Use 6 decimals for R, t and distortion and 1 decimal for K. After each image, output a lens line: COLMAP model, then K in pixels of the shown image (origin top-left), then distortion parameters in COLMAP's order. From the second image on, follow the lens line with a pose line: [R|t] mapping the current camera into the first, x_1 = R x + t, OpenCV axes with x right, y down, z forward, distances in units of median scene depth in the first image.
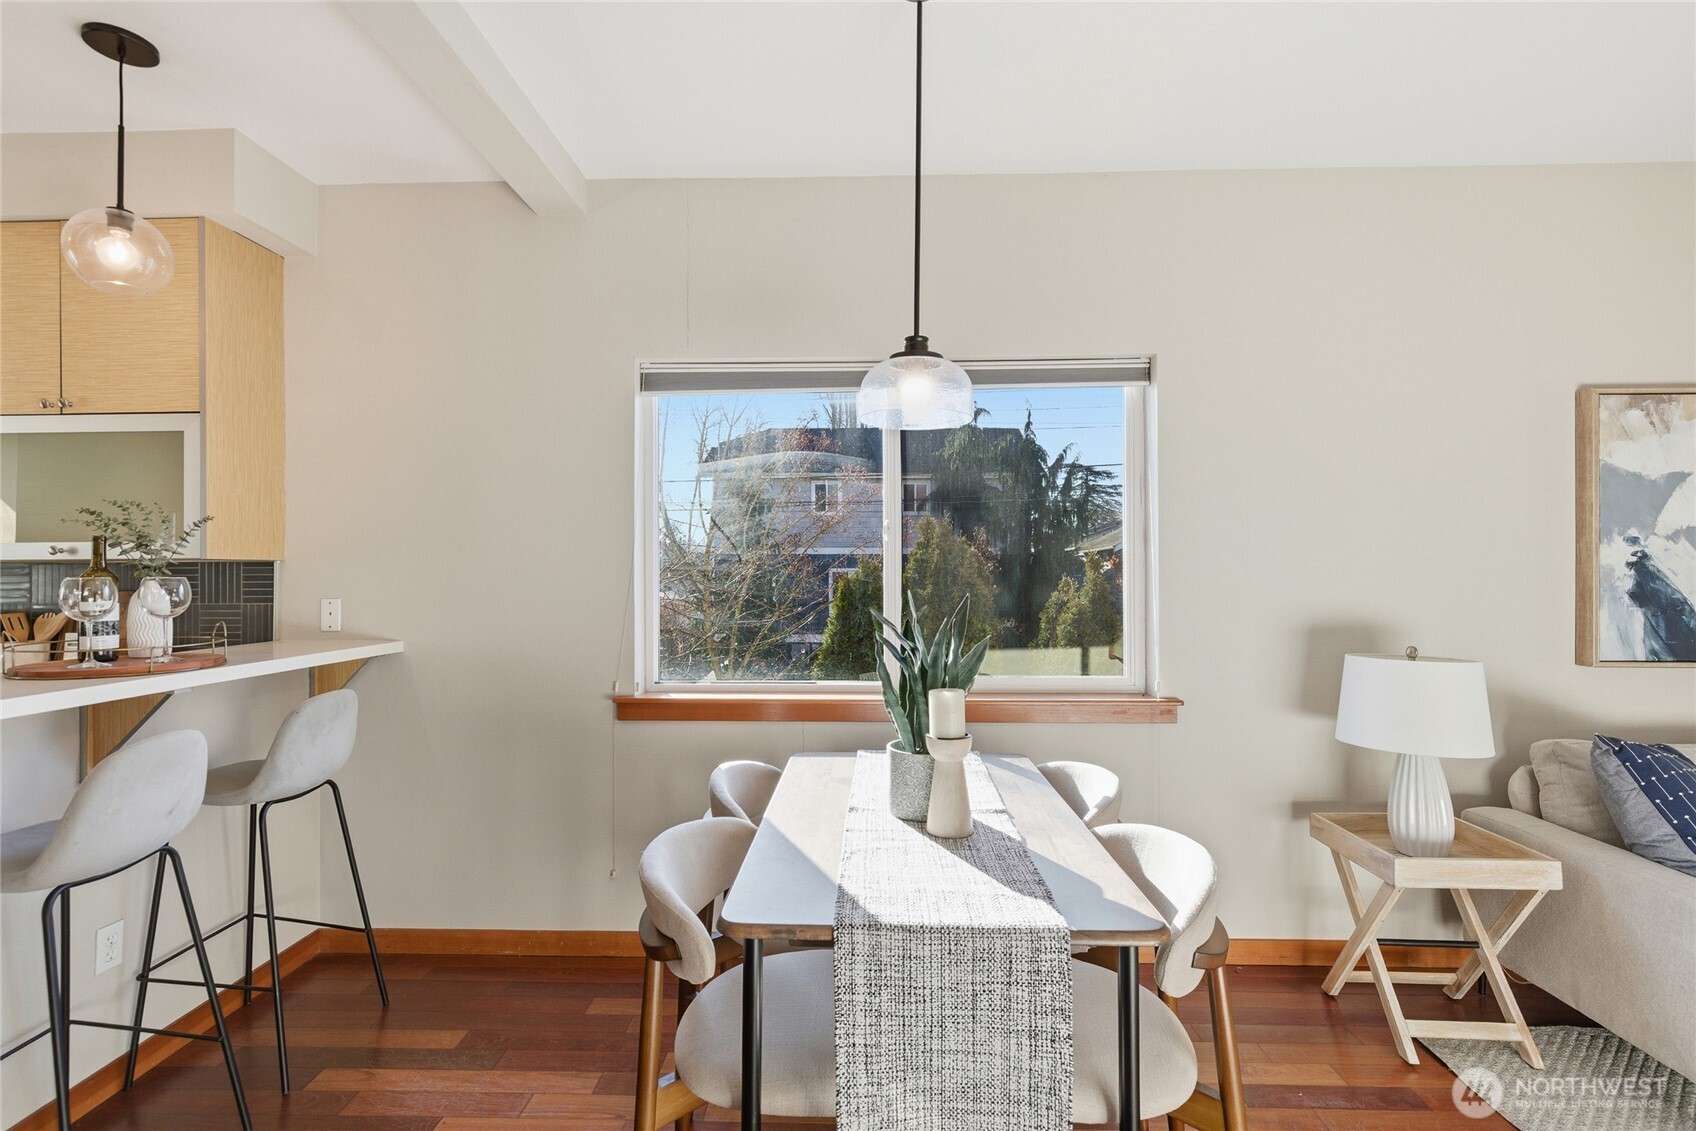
lens RADIAL K [[777.6, 0, 844.5], [0, 777.6, 568.2], [0, 0, 1]] dist [-0.002203, 0.000060]
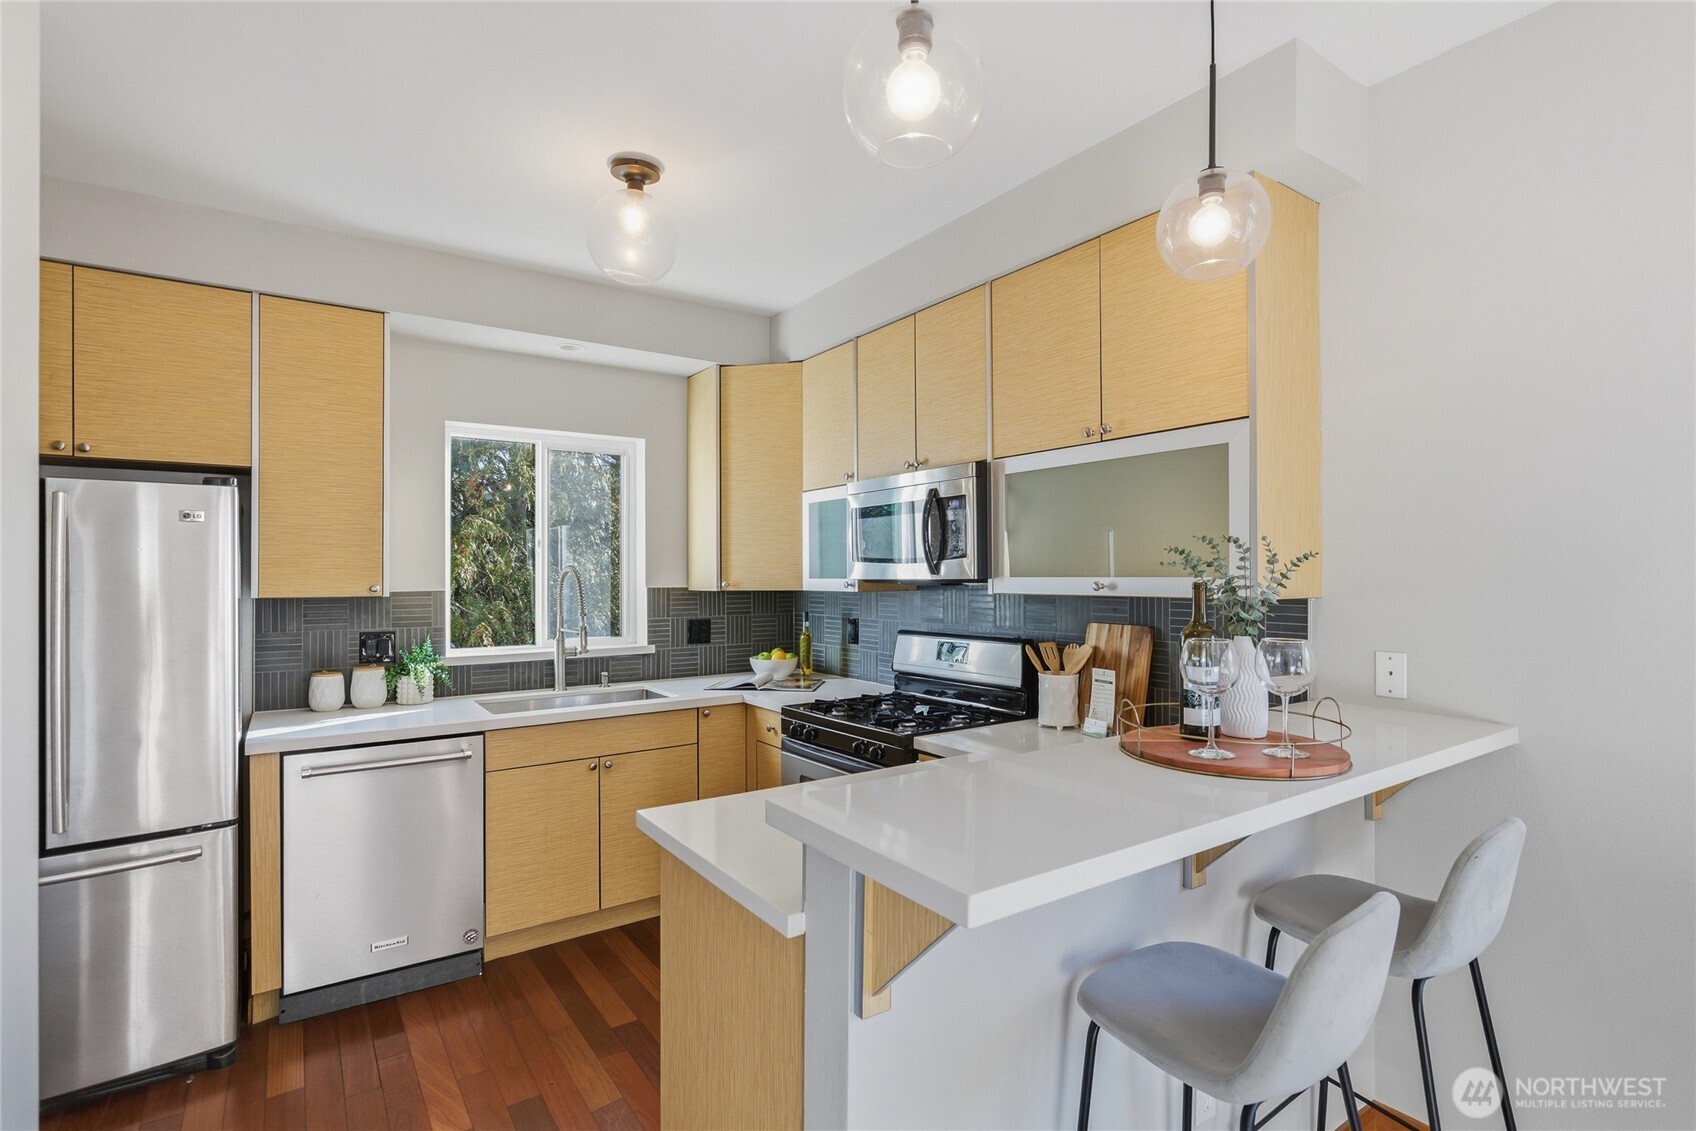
lens RADIAL K [[809.7, 0, 849.7], [0, 809.7, 568.5], [0, 0, 1]] dist [-0.014771, 0.001666]
pose [[0.593477, -0.002343, -0.804848, -0.411143], [0.005576, 0.999984, 0.001200, -0.048057], [0.804832, -0.005200, 0.593480, 0.176163]]
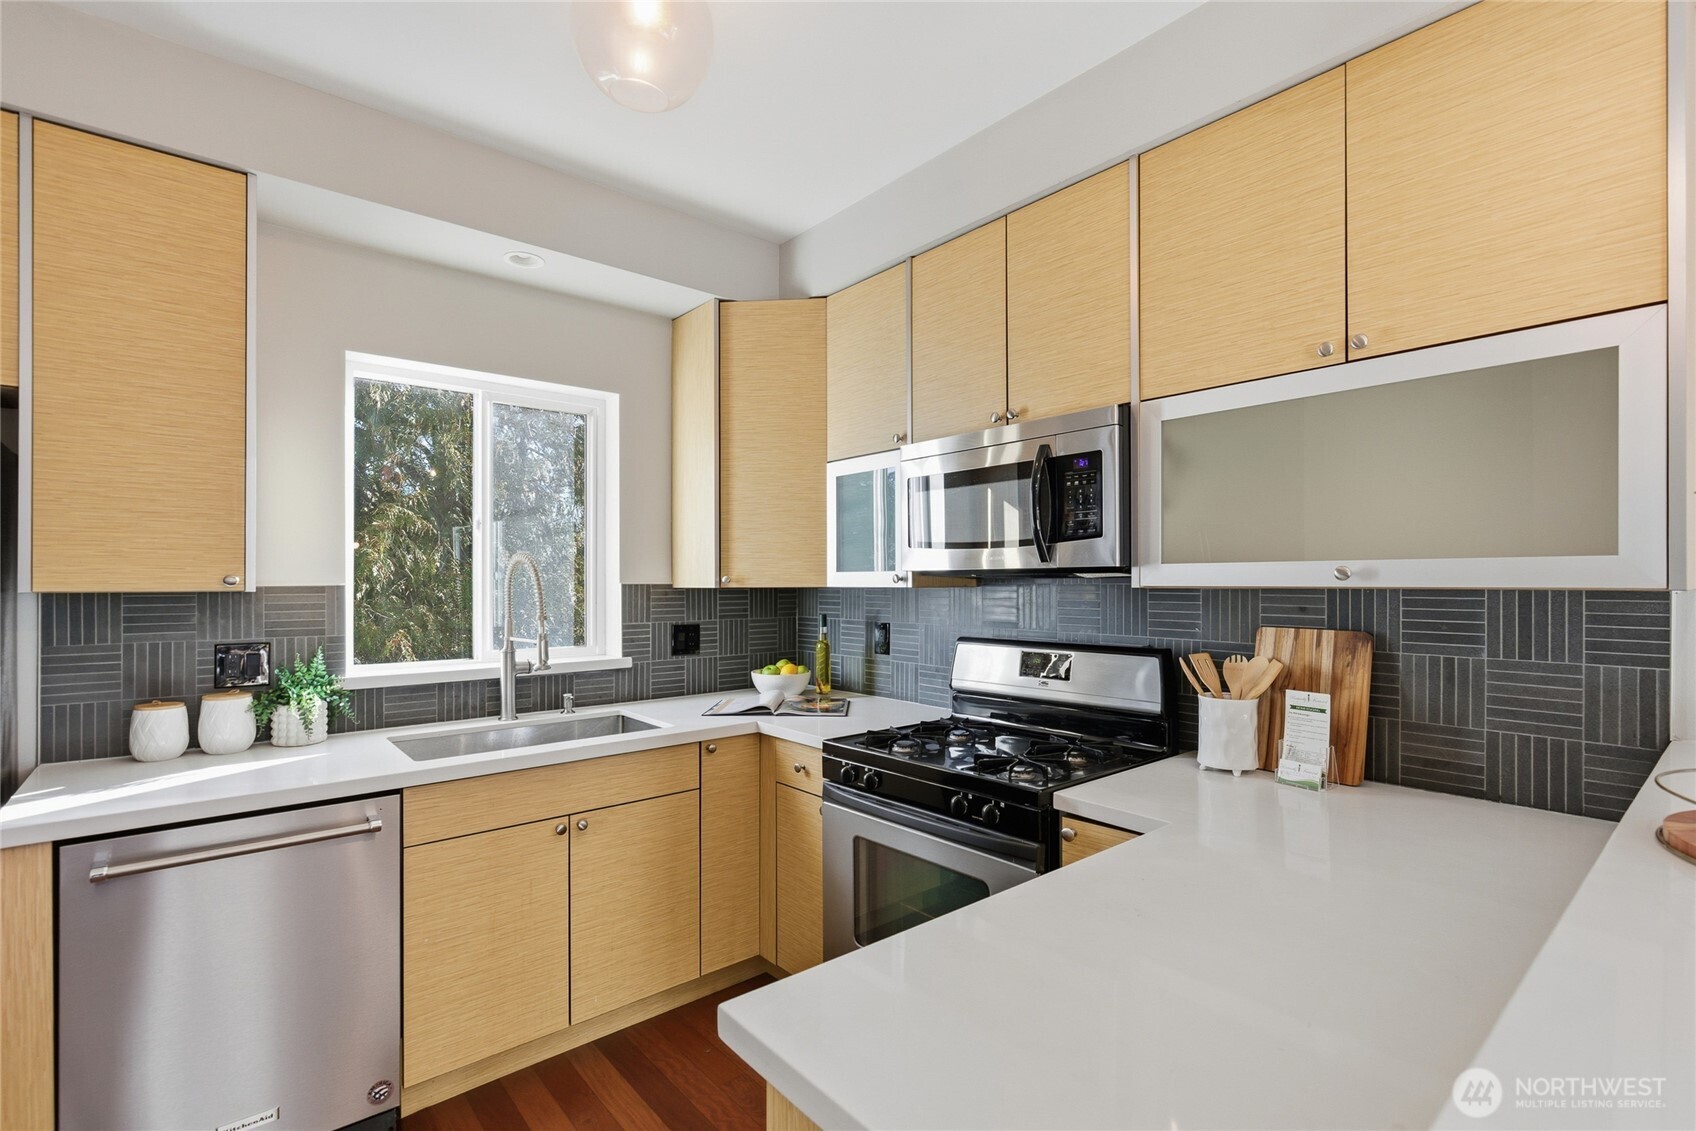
lens RADIAL K [[777.6, 0, 845.8], [0, 777.6, 578.7], [0, 0, 1]] dist [-0.002203, 0.000060]
pose [[0.665420, 0.002421, -0.746465, -0.820906], [0.002131, 0.999985, 0.005143, -0.023323], [0.746466, -0.005013, 0.665404, 0.264360]]
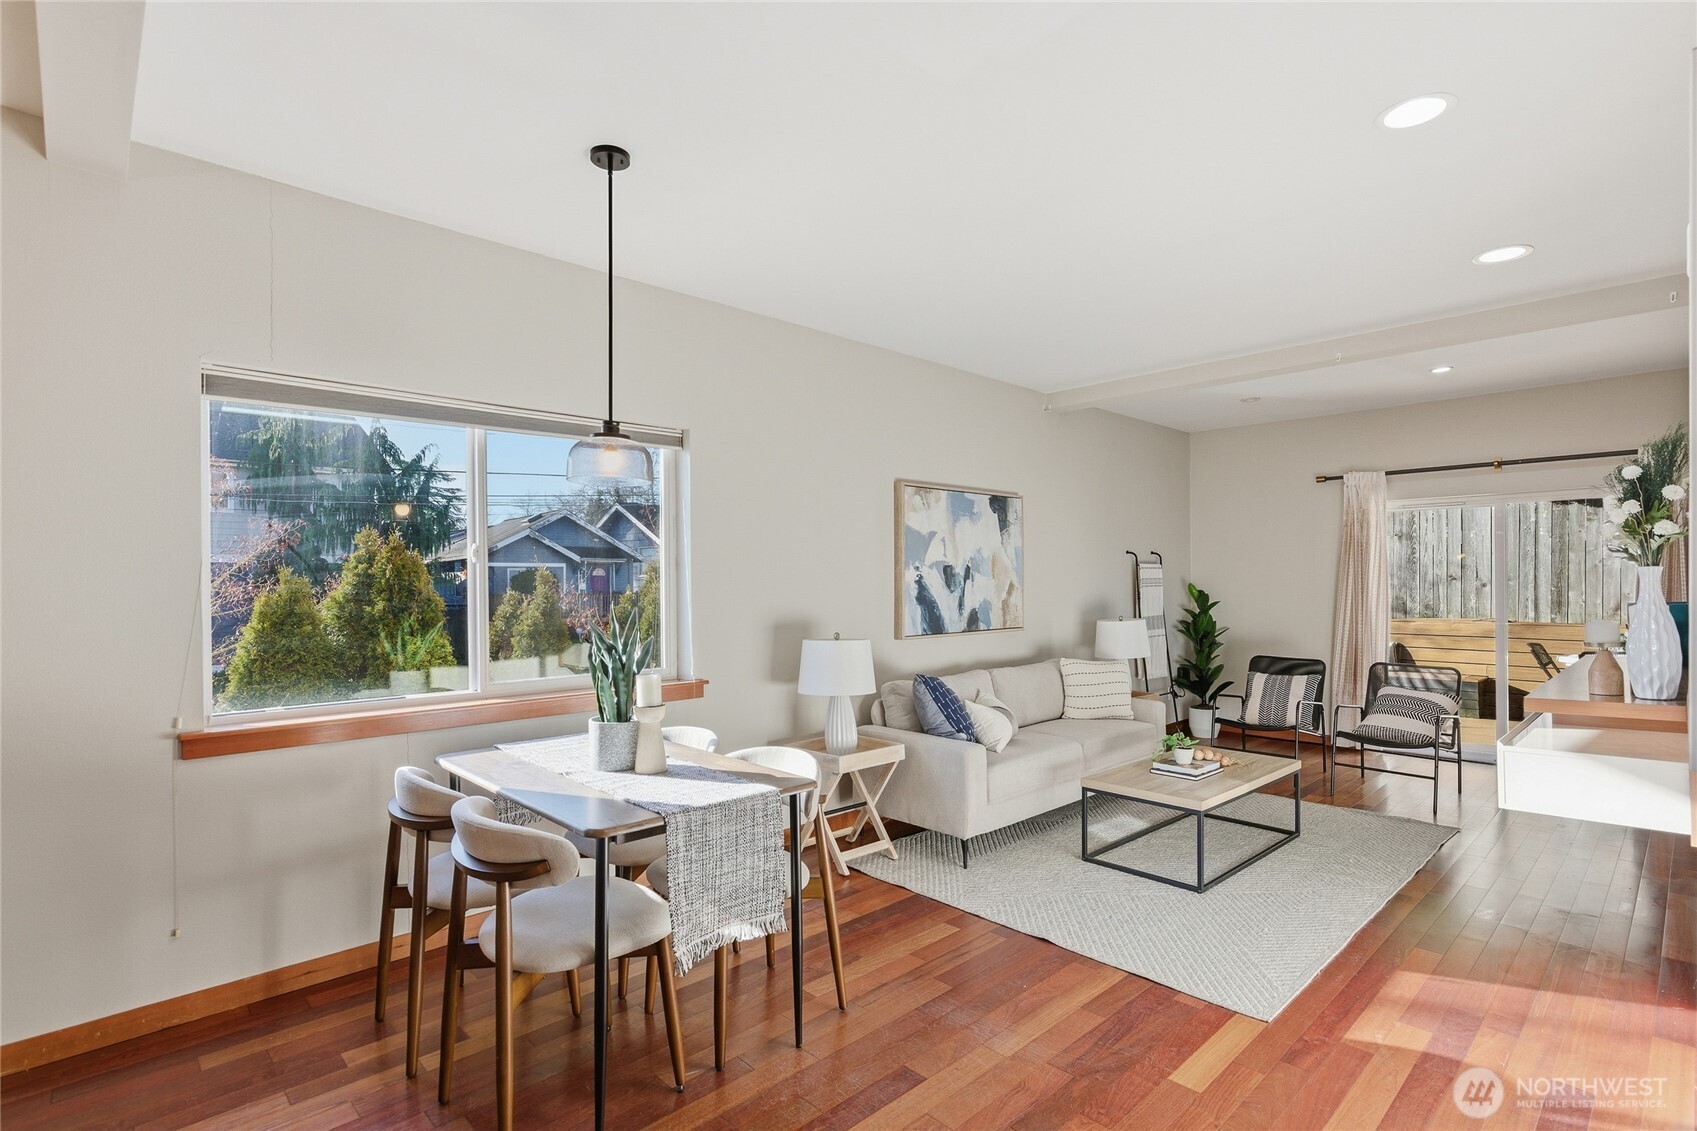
lens RADIAL K [[810.2, 0, 843.5], [0, 810.2, 585.4], [0, 0, 1]] dist [-0.014771, 0.001666]
pose [[0.705088, -0.007925, 0.709076, -0.460533], [0.002183, 0.999957, 0.009005, -0.014043], [-0.709117, -0.004801, 0.705075, -0.215274]]
